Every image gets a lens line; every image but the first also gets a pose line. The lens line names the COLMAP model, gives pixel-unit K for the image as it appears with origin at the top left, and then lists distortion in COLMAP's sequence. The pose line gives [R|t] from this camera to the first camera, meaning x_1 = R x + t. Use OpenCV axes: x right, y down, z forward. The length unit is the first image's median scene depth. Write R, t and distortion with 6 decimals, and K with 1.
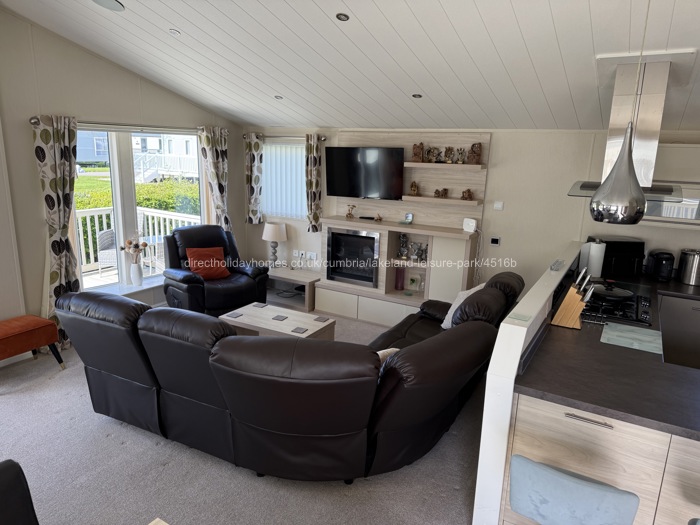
lens RADIAL K [[486.6, 0, 354.0], [0, 486.6, 264.9], [0, 0, 1]] dist [0.067396, -0.088073]
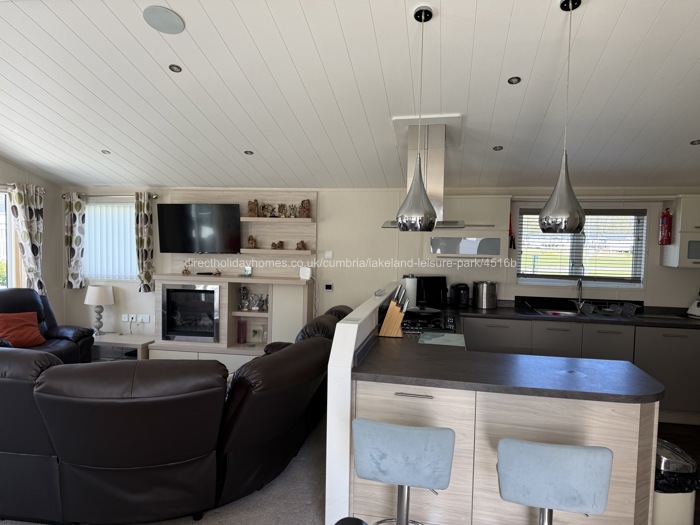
lens RADIAL K [[486.6, 0, 352.3], [0, 486.6, 265.4], [0, 0, 1]] dist [0.067396, -0.088073]
pose [[0.945763, -0.032157, 0.323261, -0.013020], [0.086936, 0.983848, -0.156479, 0.088185], [-0.313008, 0.176095, 0.933283, -0.044485]]
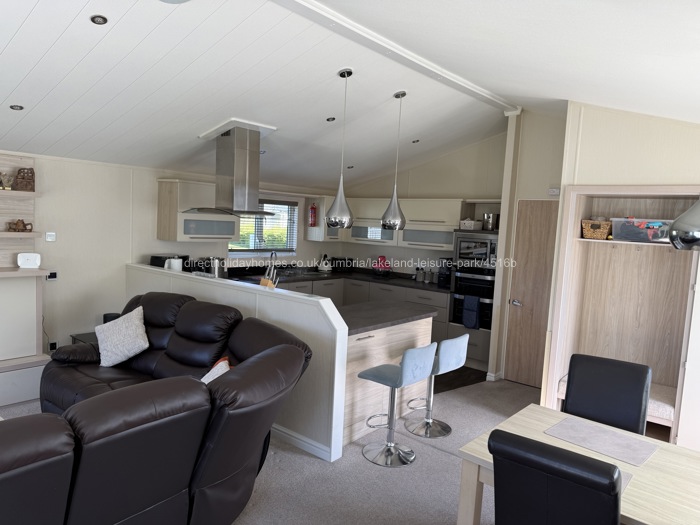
lens RADIAL K [[486.6, 0, 348.9], [0, 486.6, 262.5], [0, 0, 1]] dist [0.067396, -0.088073]
pose [[0.153925, -0.107507, 0.982217, -0.596418], [0.185602, 0.979514, 0.078125, -0.047689], [-0.970494, 0.170276, 0.170726, 0.344690]]
